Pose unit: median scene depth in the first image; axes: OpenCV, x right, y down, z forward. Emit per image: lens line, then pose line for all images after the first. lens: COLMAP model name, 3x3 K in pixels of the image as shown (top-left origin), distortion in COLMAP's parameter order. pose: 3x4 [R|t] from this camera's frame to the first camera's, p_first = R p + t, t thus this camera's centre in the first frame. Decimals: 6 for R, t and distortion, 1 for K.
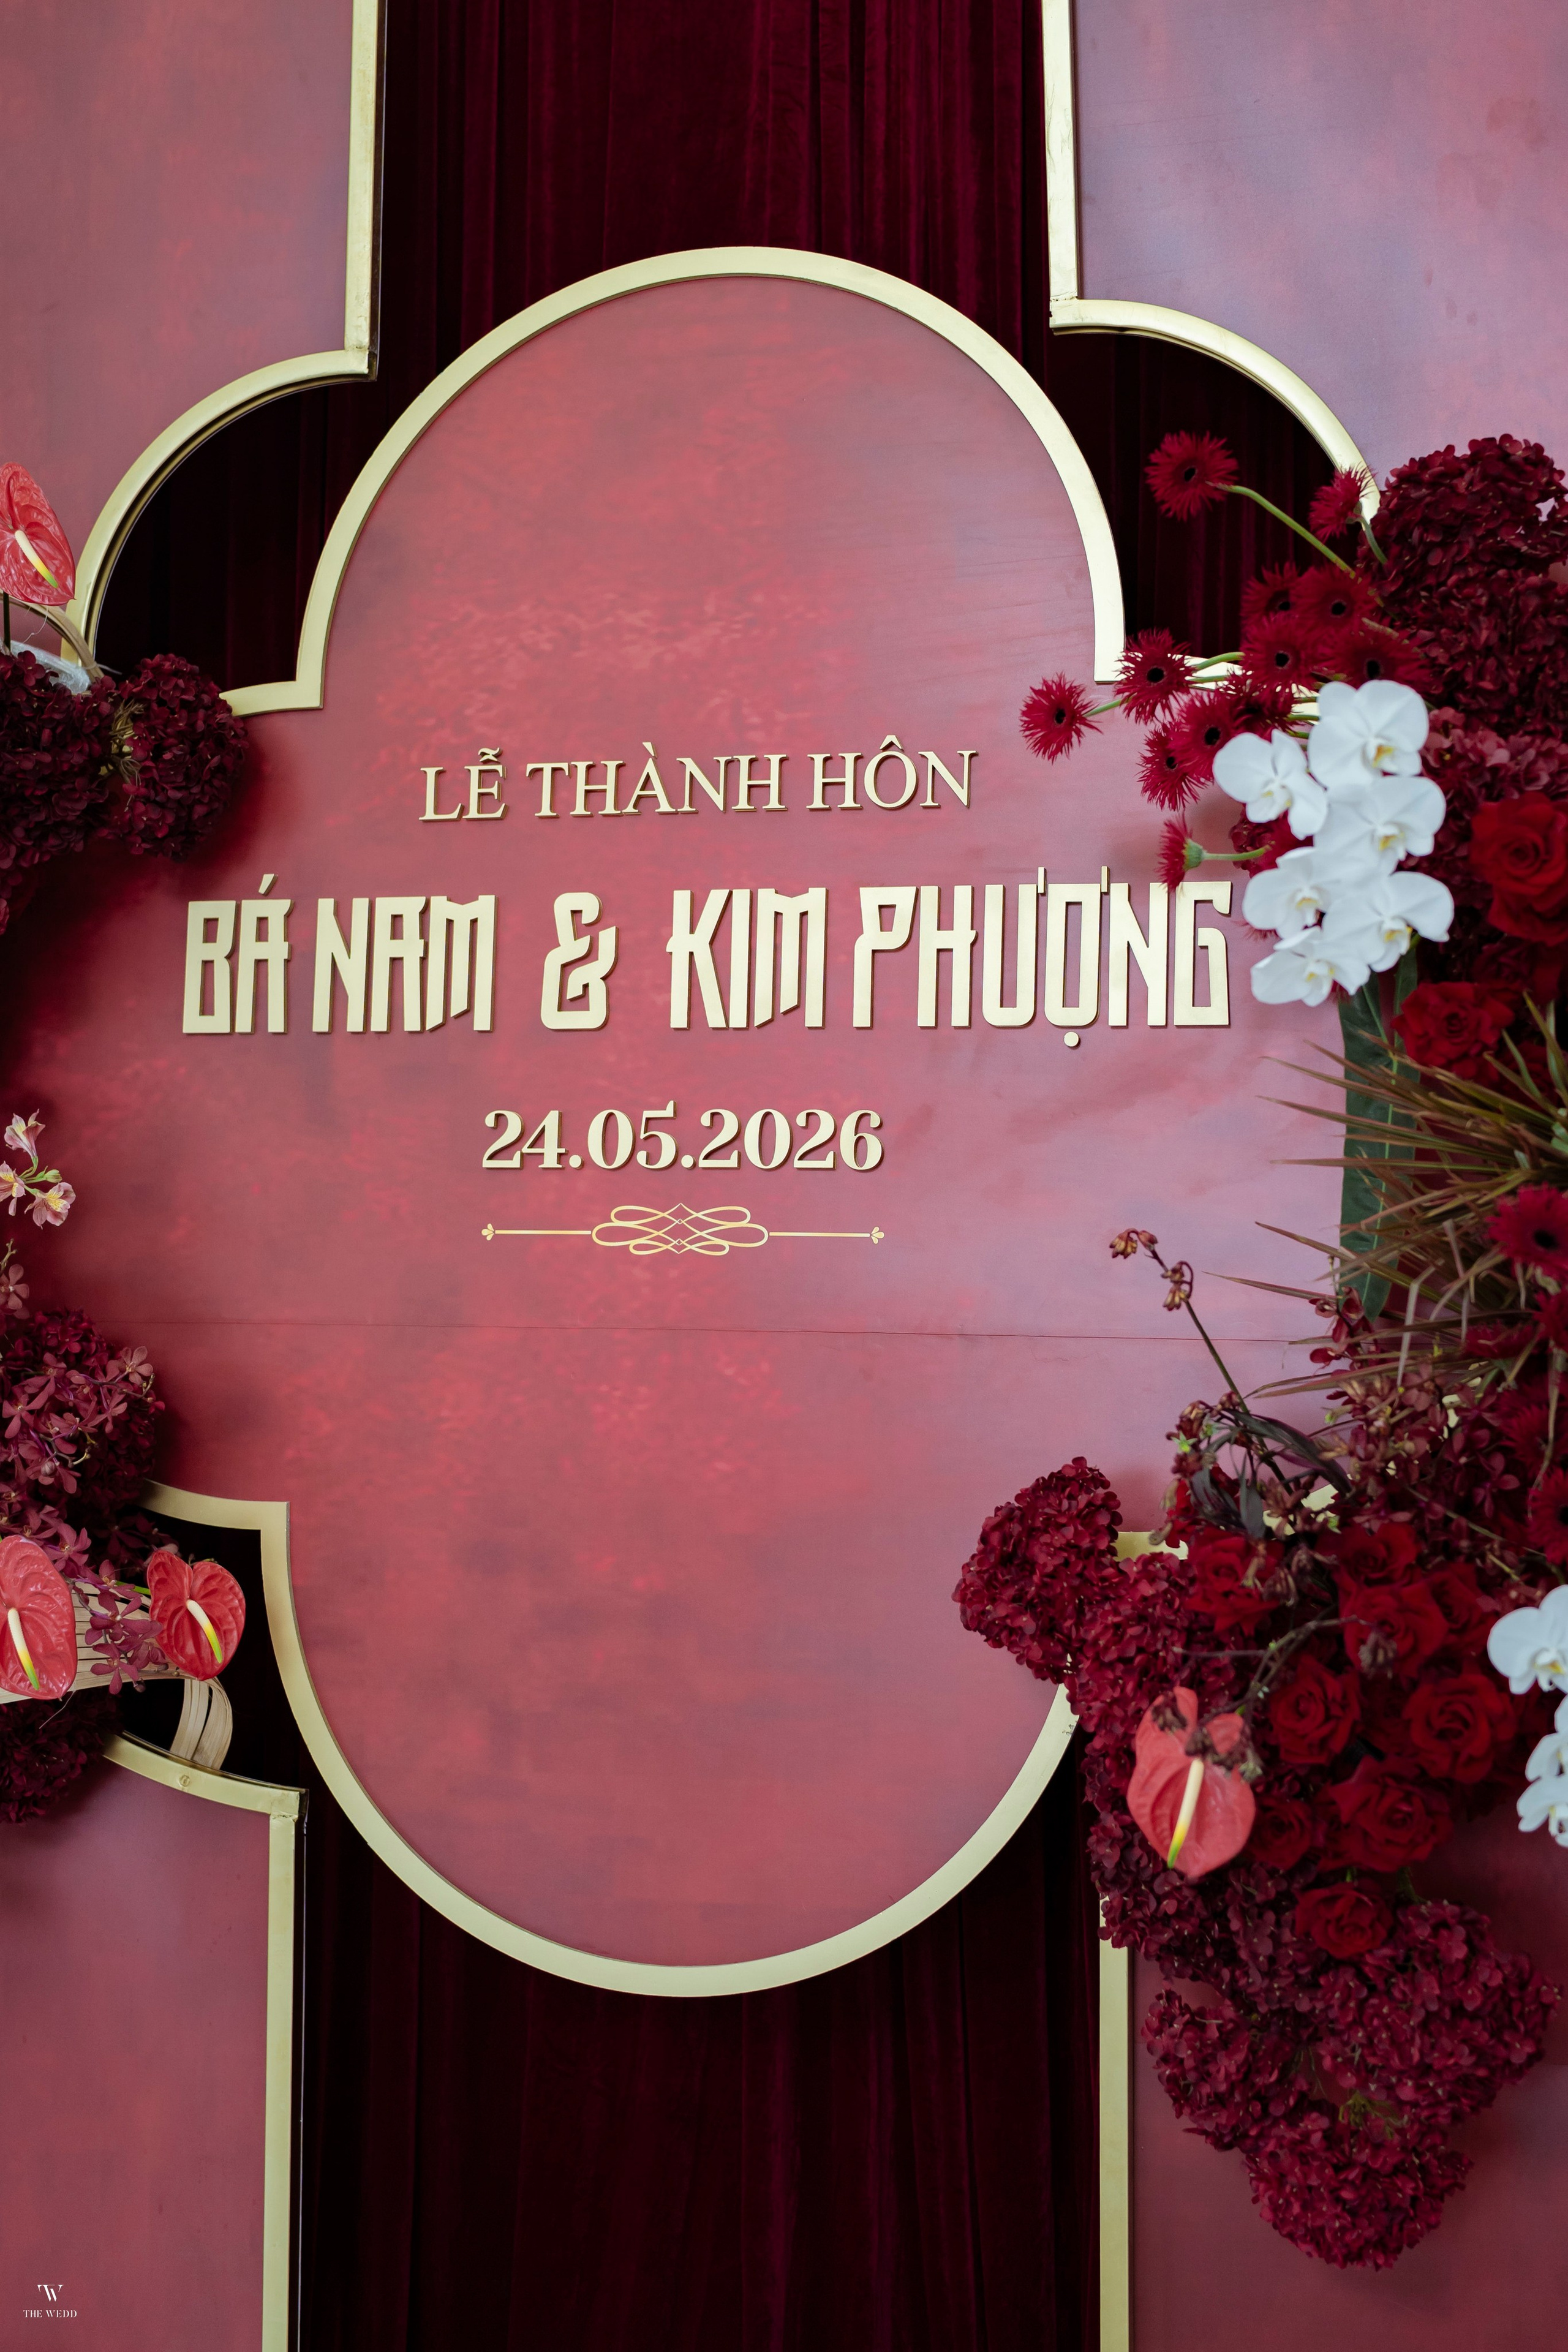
lens RADIAL K [[3527.3, 0, 784.0], [0, 3527.3, 1176.0], [0, 0, 1]] dist [-0.023086, 0.137625]
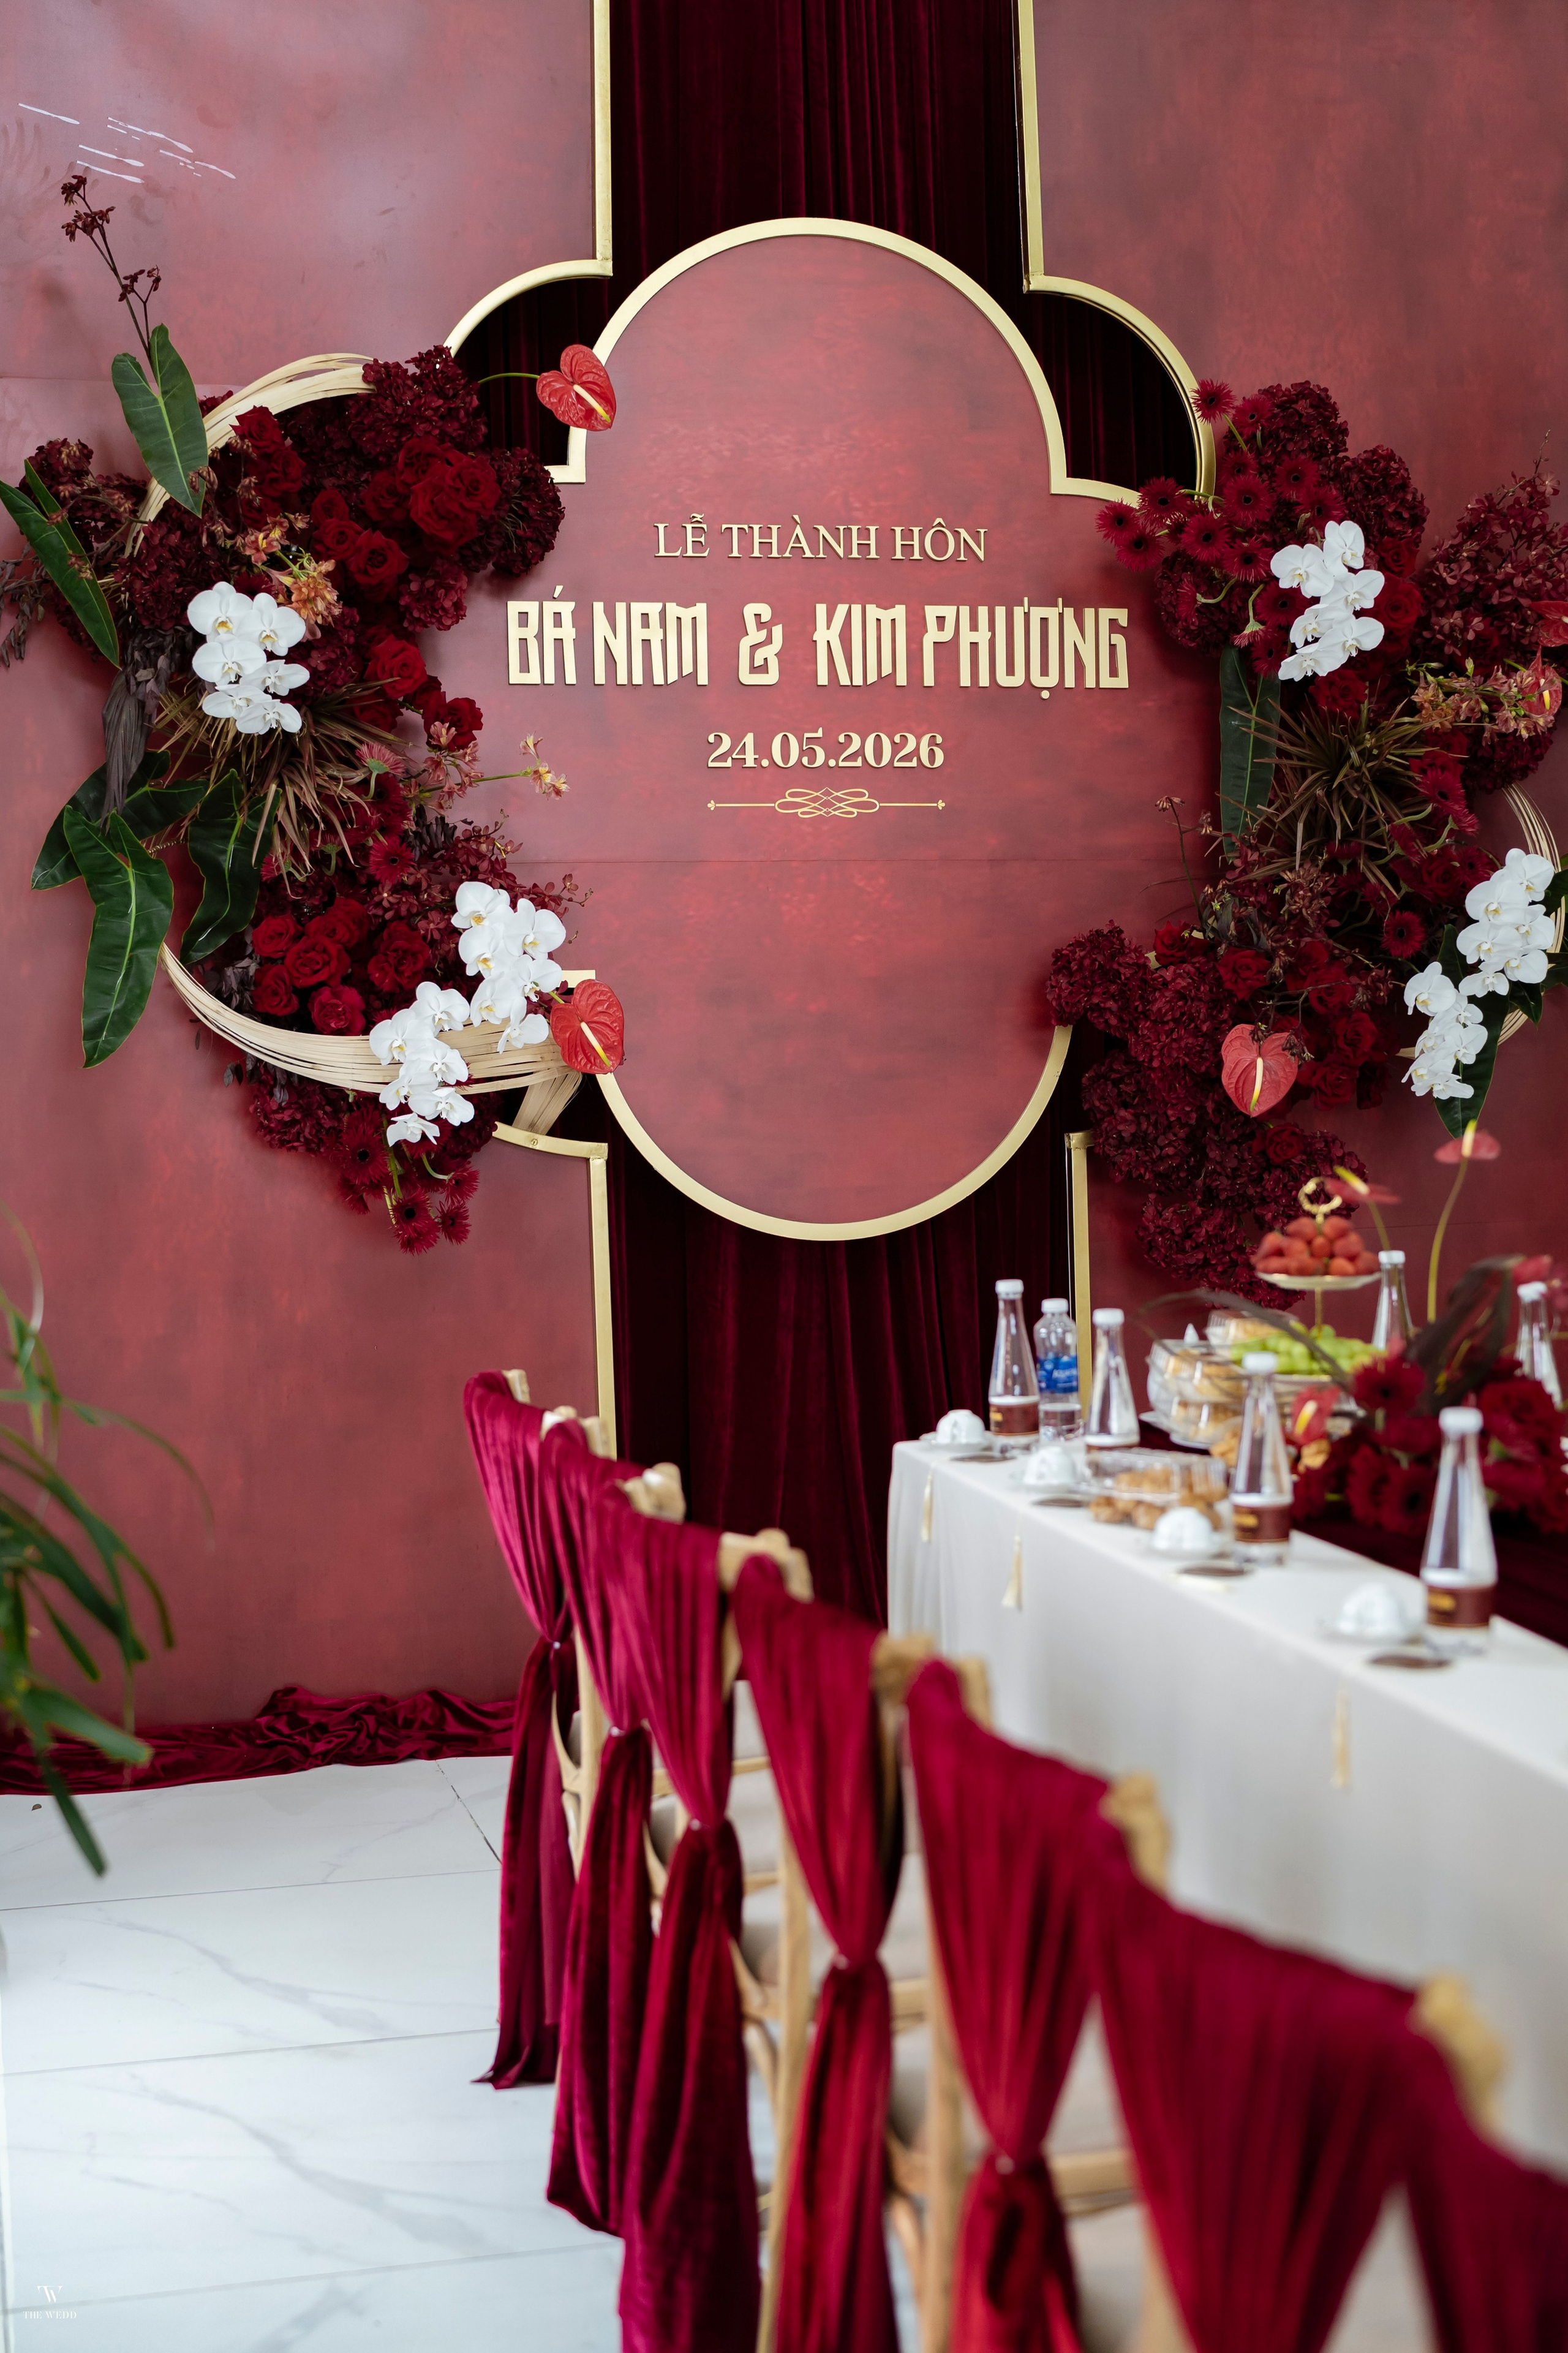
lens RADIAL K [[3567.0, 0, 833.1], [0, 3567.0, 1175.8], [0, 0, 1]] dist [-0.029806, 0.031697]
pose [[0.866884, -0.055829, 0.495374, -0.902087], [0.005969, 0.994800, 0.101668, 0.019455], [-0.498475, -0.085178, 0.862709, -0.523169]]
